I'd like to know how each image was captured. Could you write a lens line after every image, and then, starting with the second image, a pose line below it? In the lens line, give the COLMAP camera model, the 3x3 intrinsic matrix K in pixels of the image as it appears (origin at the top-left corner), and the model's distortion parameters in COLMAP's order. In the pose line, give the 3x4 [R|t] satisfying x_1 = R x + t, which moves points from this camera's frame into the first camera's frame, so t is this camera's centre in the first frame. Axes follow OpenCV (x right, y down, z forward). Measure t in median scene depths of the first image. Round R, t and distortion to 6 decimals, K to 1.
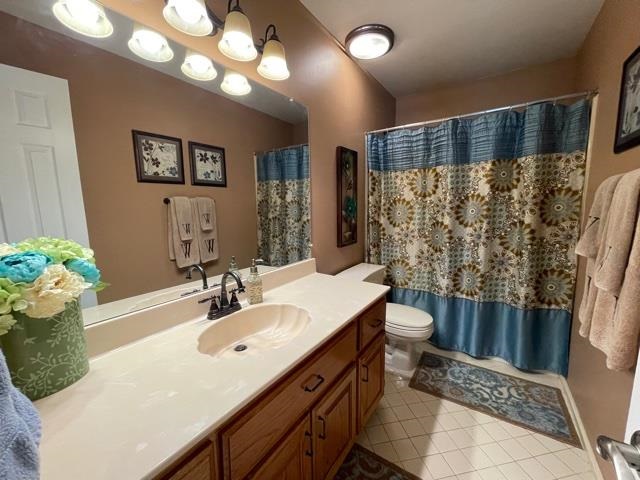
lens RADIAL K [[259.4, 0, 318.4], [0, 259.4, 240.4], [0, 0, 1]] dist [-0.001477, 0.000083]
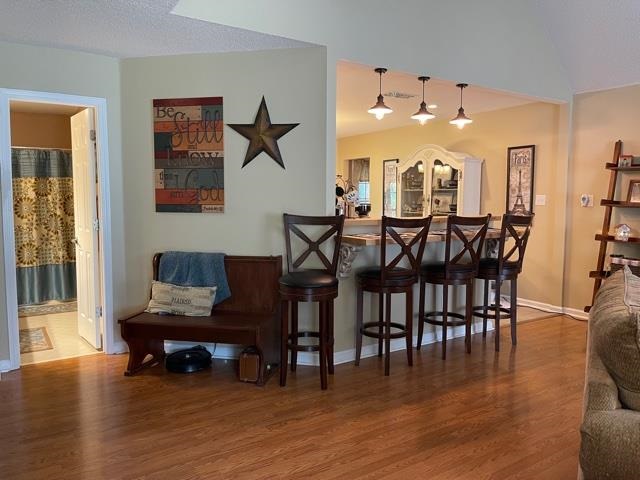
lens RADIAL K [[483.8, 0, 321.3], [0, 483.8, 237.4], [0, 0, 1]] dist [0.011372, -0.000712]
pose [[0.380355, -0.057523, 0.923050, -1.461732], [0.113761, 0.993394, 0.015030, 0.224145], [-0.917817, 0.099291, 0.384386, -1.764134]]
